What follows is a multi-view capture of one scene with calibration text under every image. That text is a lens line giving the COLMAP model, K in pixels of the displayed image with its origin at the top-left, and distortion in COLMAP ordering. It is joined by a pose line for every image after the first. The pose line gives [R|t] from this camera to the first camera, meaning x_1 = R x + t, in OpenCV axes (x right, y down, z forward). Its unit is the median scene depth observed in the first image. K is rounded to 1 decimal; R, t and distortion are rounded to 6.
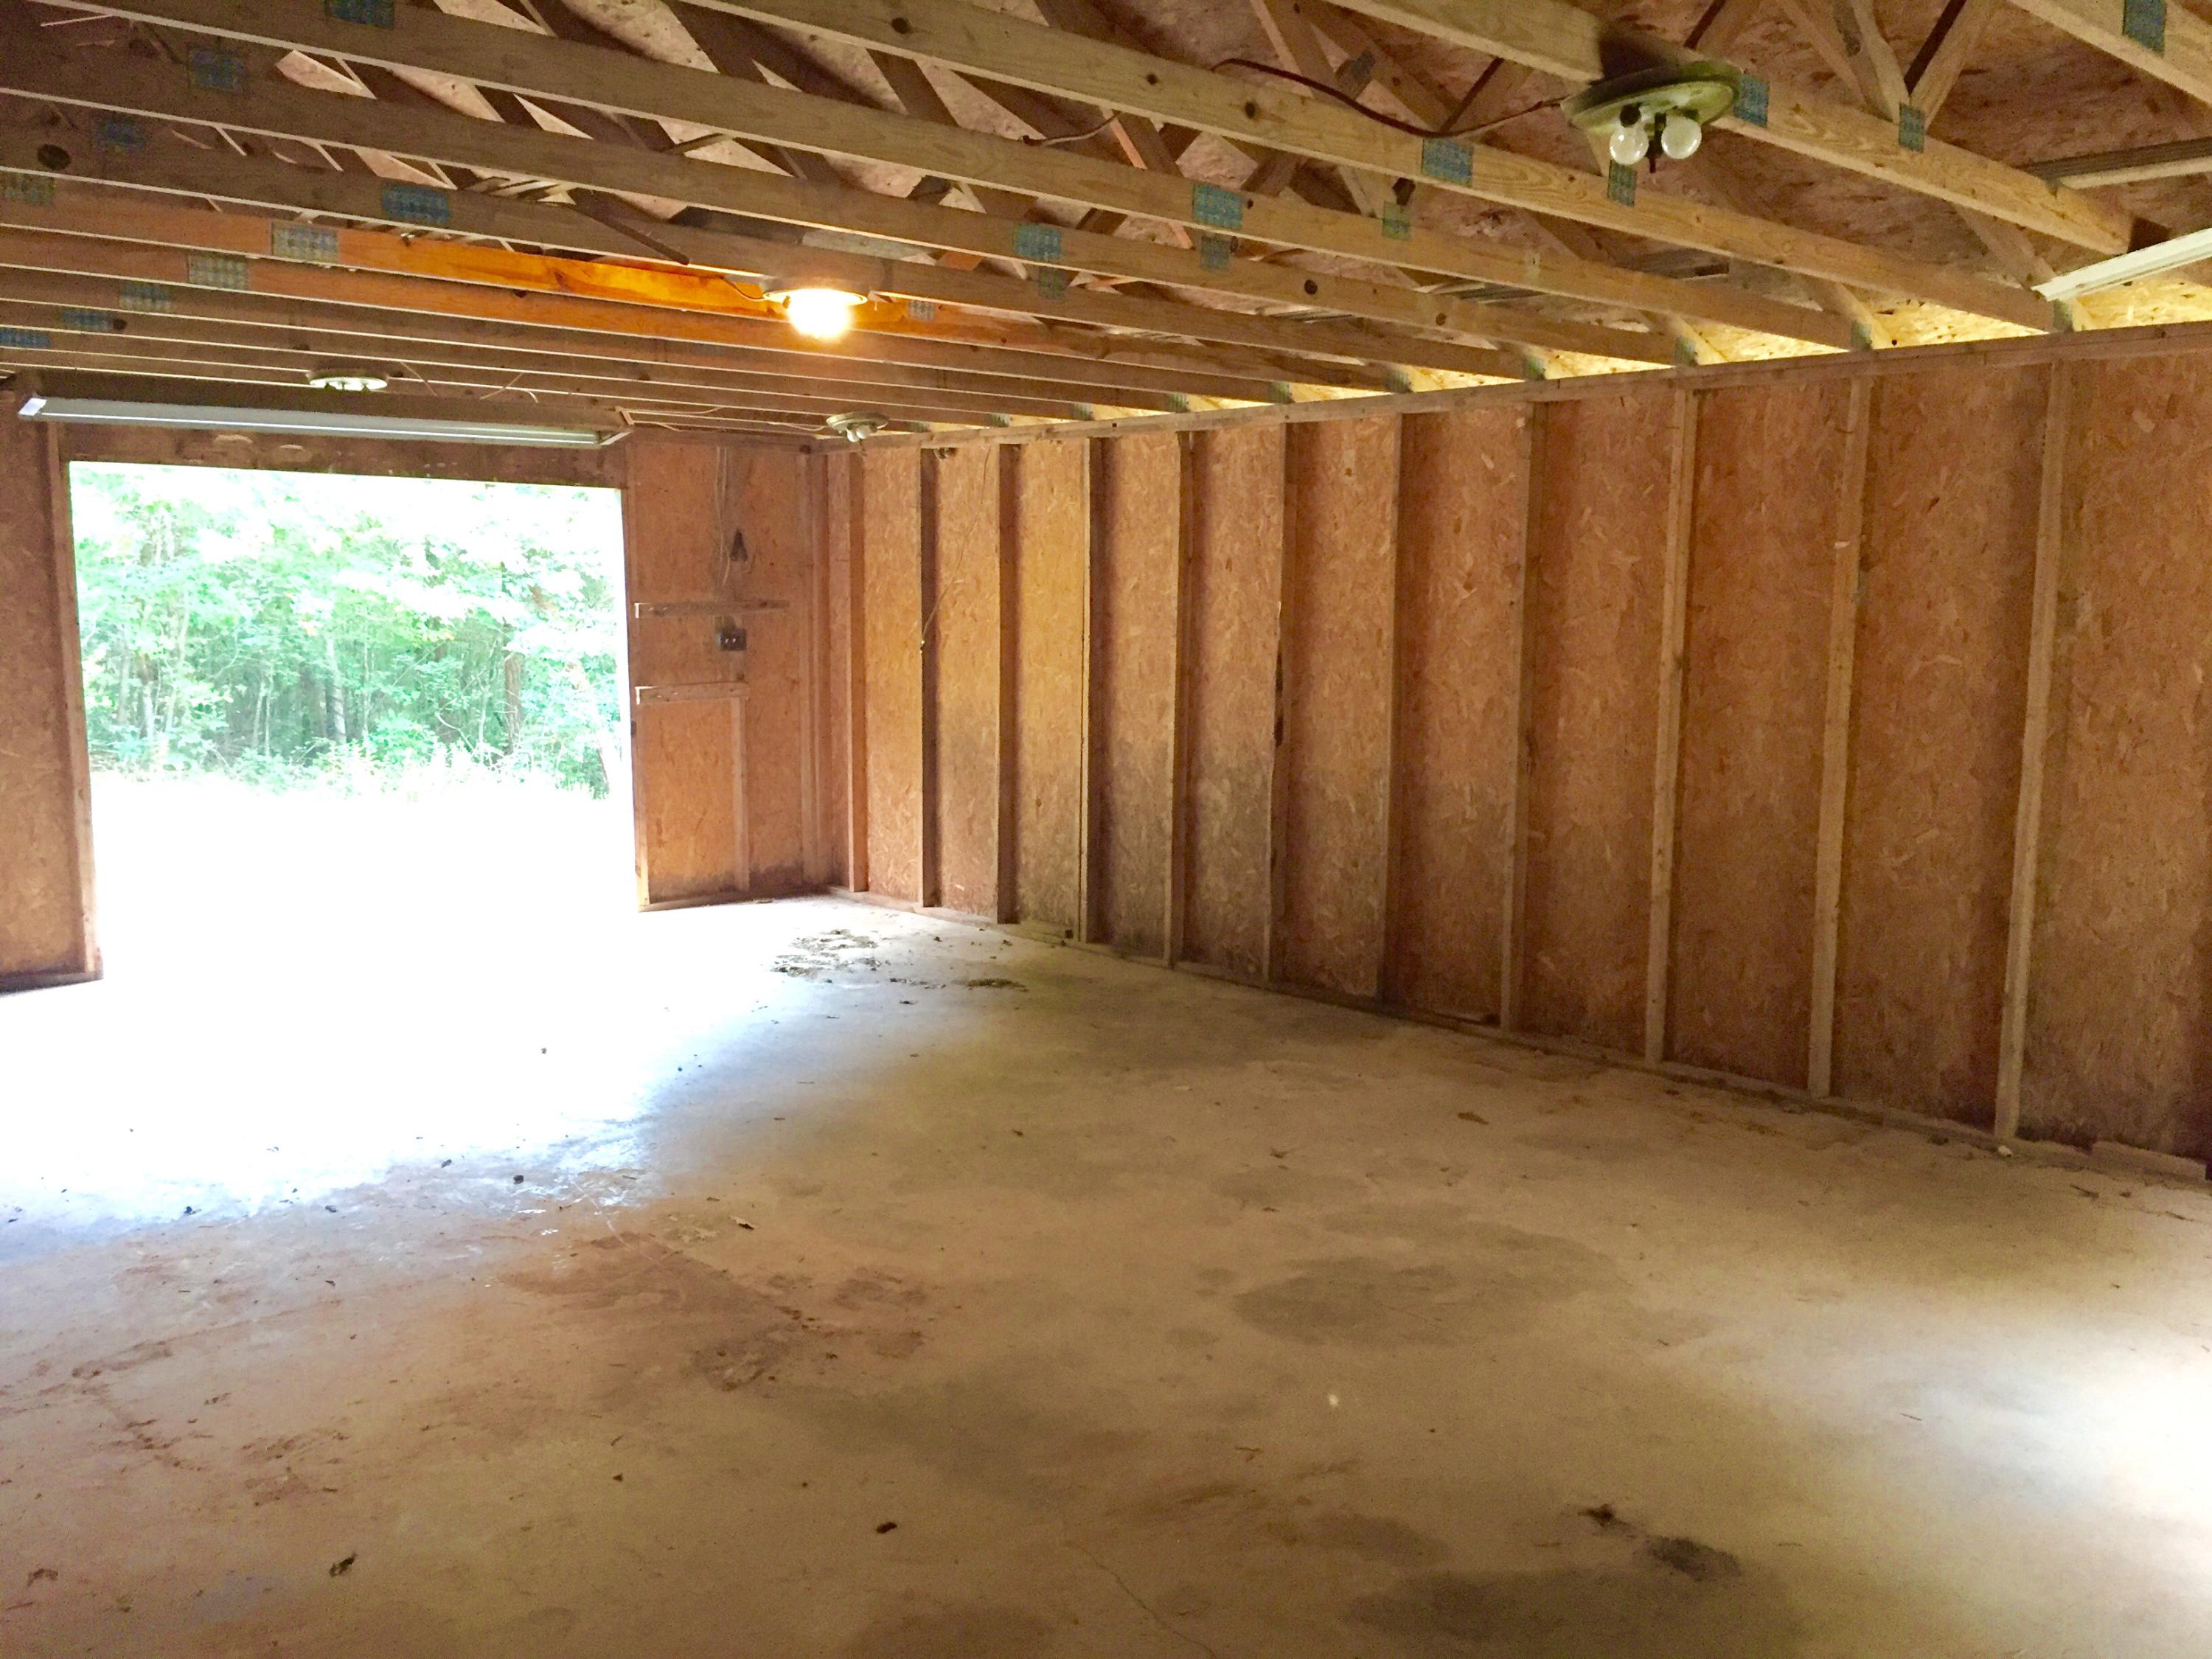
lens RADIAL K [[1905.3, 0, 1105.1], [0, 1905.3, 835.9], [0, 0, 1]] dist [0.048221, -0.004584]
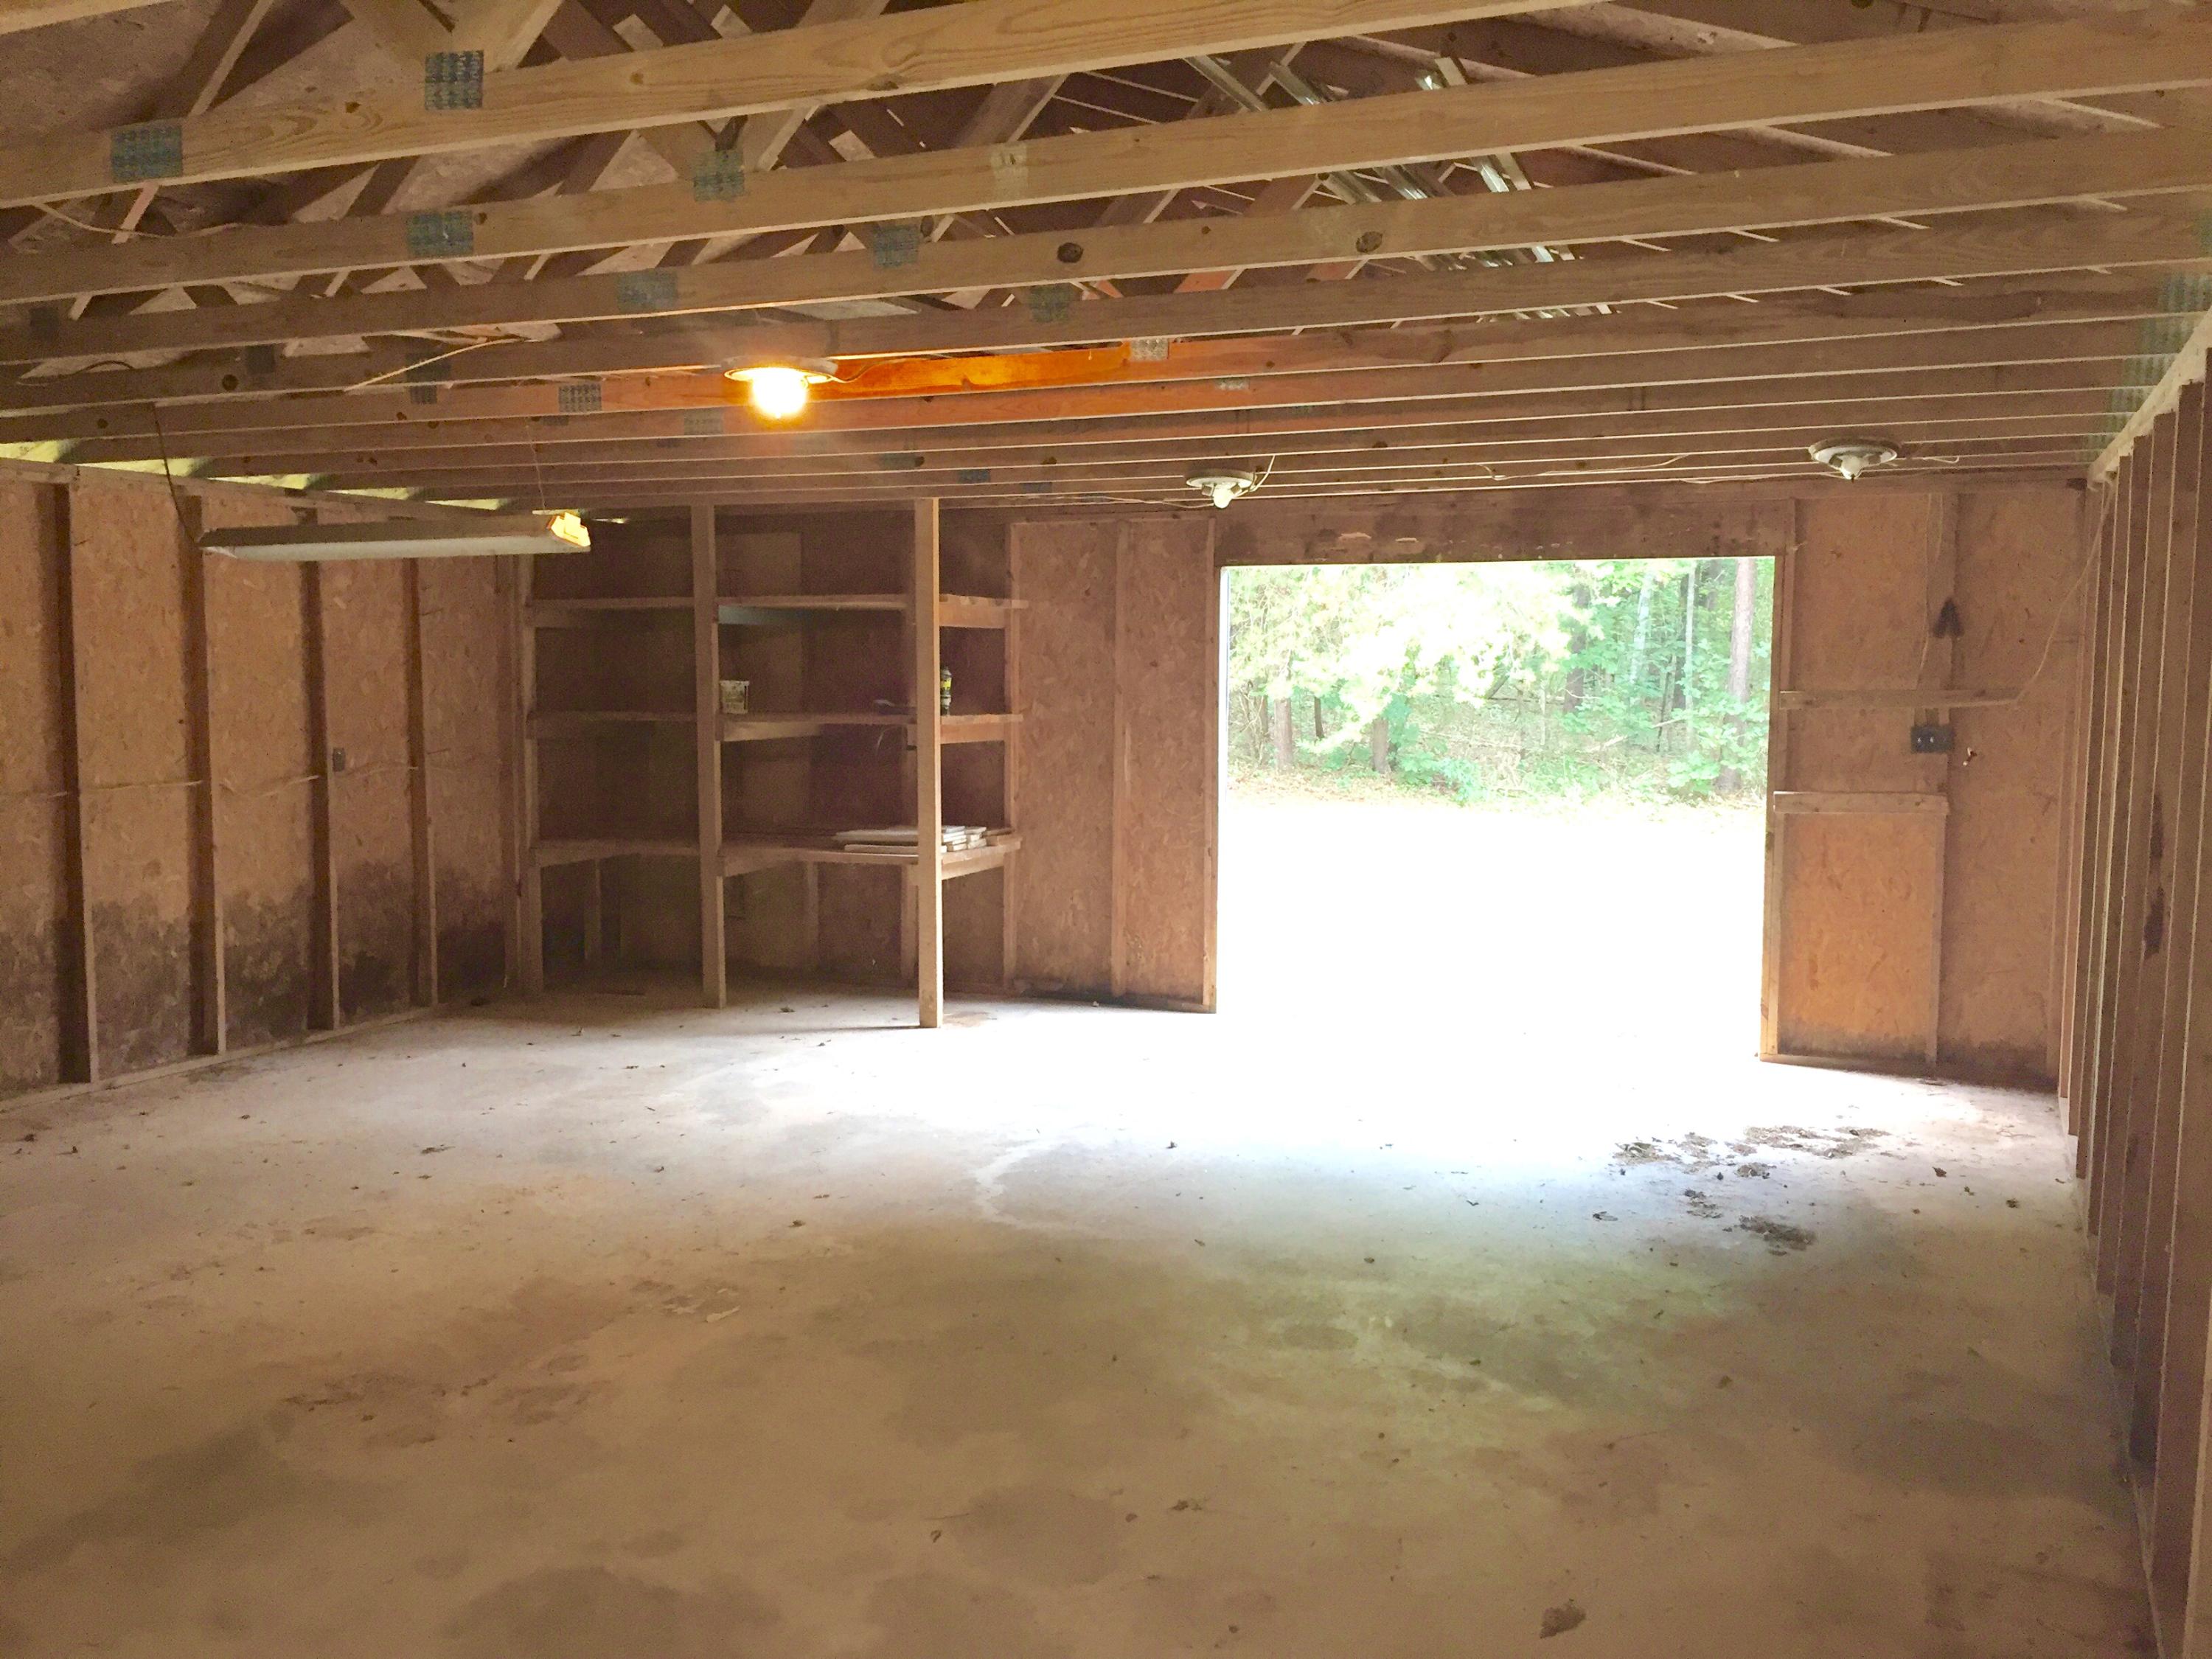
lens RADIAL K [[1905.3, 0, 1105.3], [0, 1905.3, 822.5], [0, 0, 1]] dist [0.048221, -0.004584]
pose [[0.384582, 0.074788, -0.920056, 0.548116], [-0.119131, 0.992398, 0.030872, -0.073625], [0.915371, 0.097735, 0.390568, 0.540185]]
